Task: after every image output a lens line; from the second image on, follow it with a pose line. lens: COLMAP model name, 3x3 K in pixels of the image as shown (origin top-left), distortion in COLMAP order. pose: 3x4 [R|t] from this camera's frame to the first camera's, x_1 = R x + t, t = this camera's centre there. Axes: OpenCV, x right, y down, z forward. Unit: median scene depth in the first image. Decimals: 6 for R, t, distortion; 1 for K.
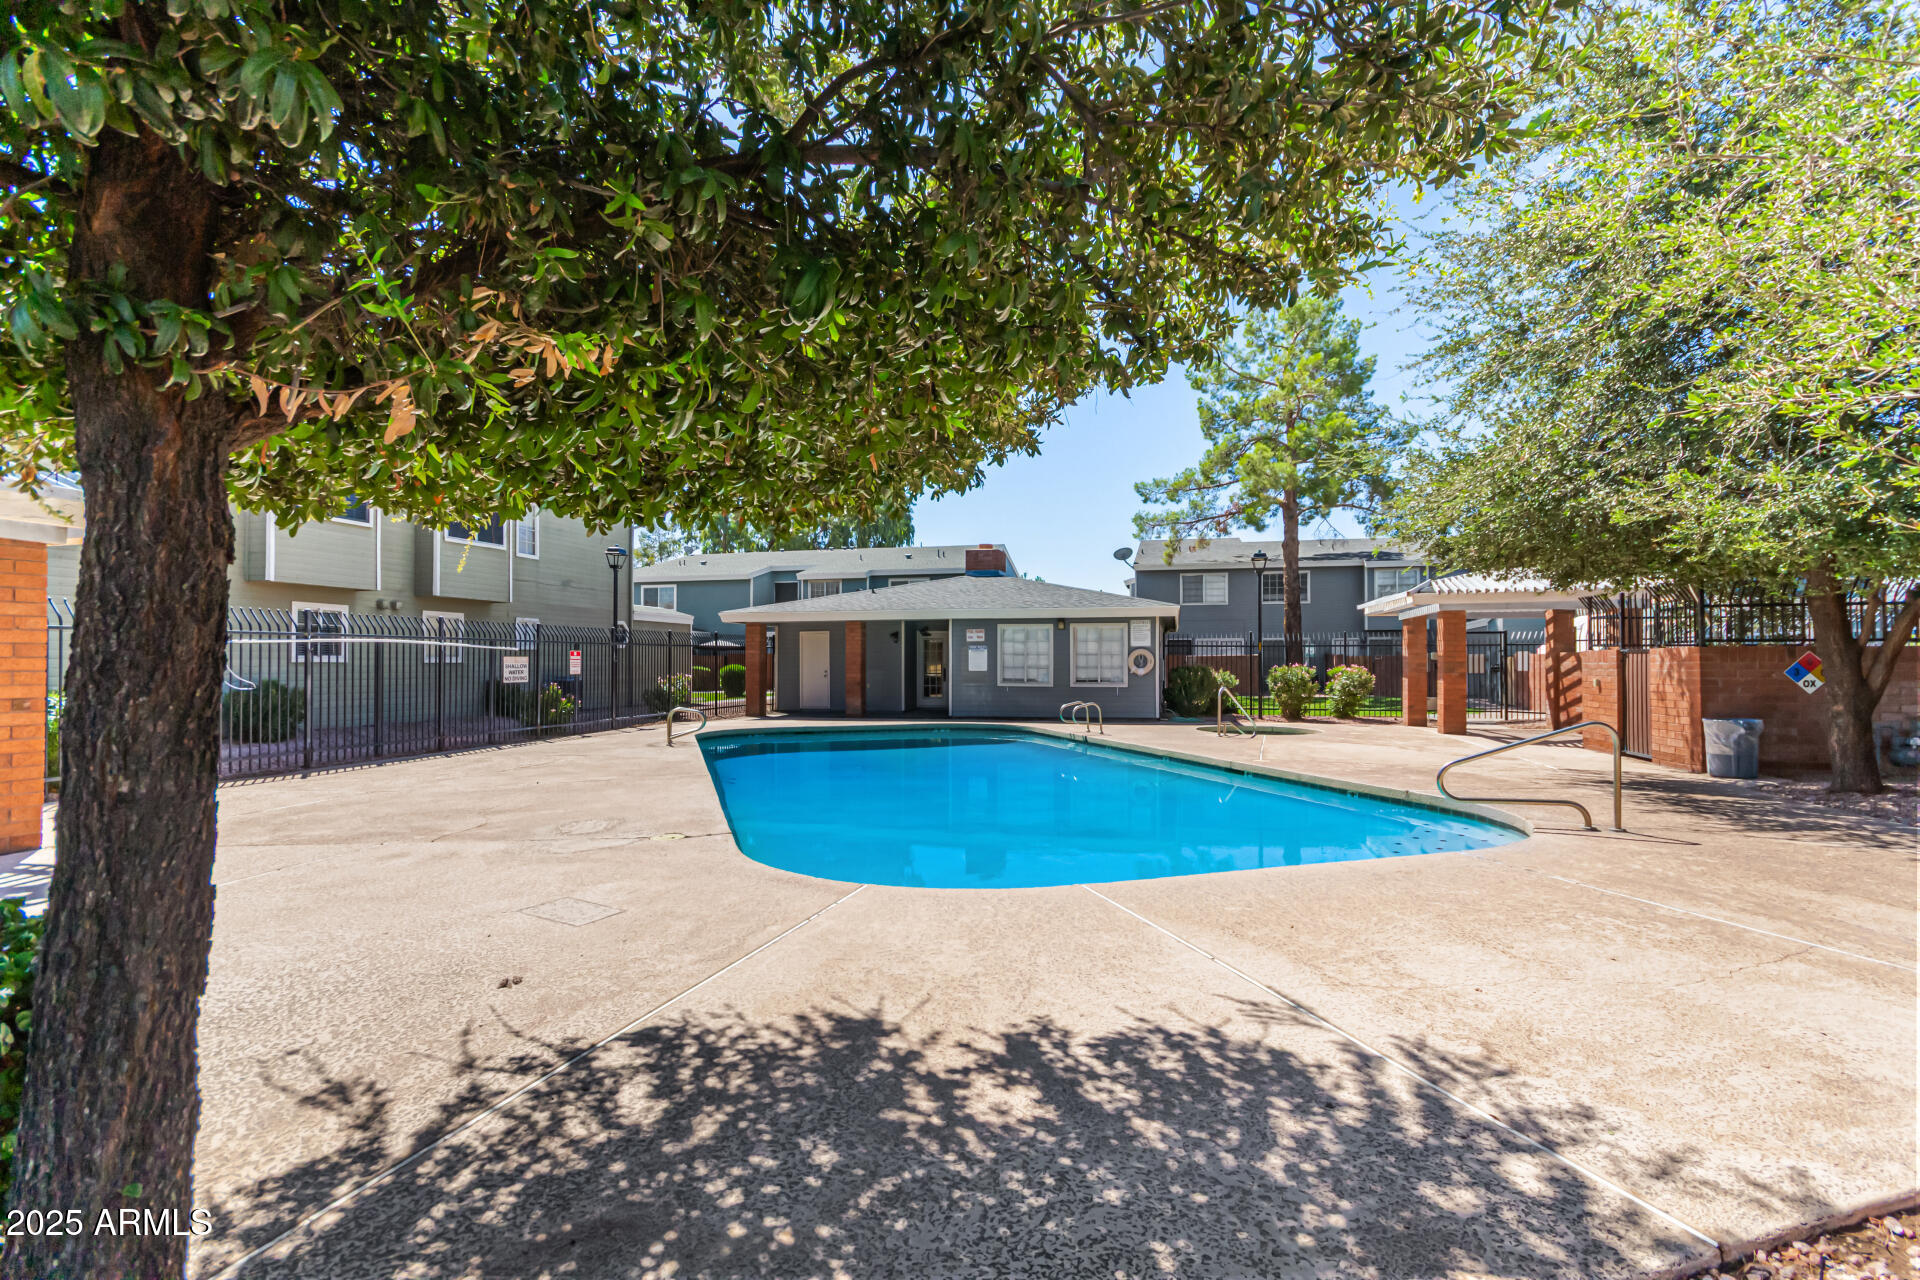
lens RADIAL K [[912.1, 0, 969.2], [0, 912.1, 665.0], [0, 0, 1]] dist [-0.011408, 0.007779]
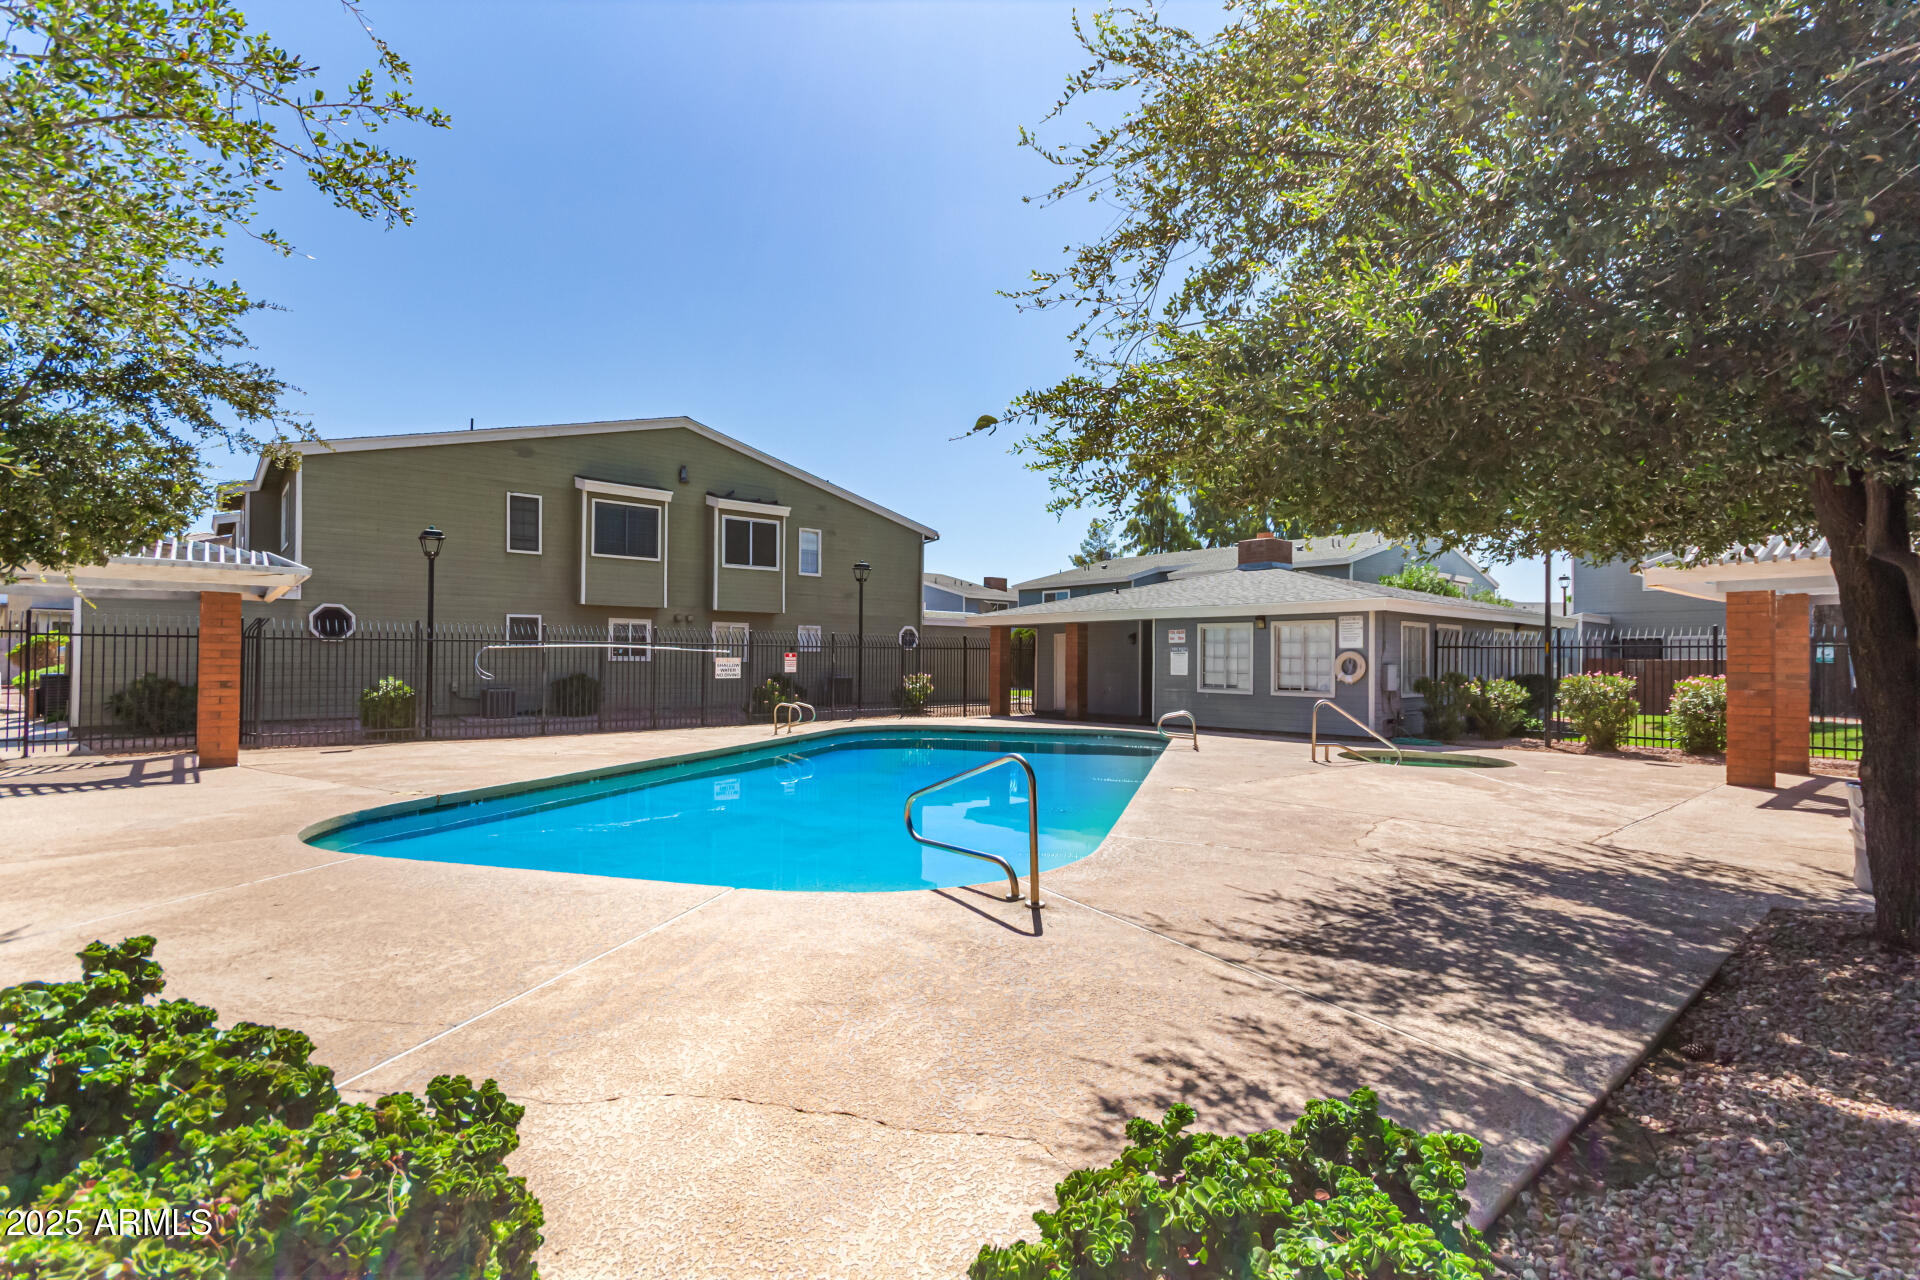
lens RADIAL K [[912.1, 0, 969.2], [0, 912.1, 665.0], [0, 0, 1]] dist [-0.011408, 0.007779]
pose [[0.803002, 0.009088, -0.595907, 0.399465], [-0.009140, 0.999954, 0.002935, -0.004603], [0.595906, 0.003090, 0.803048, 0.141413]]
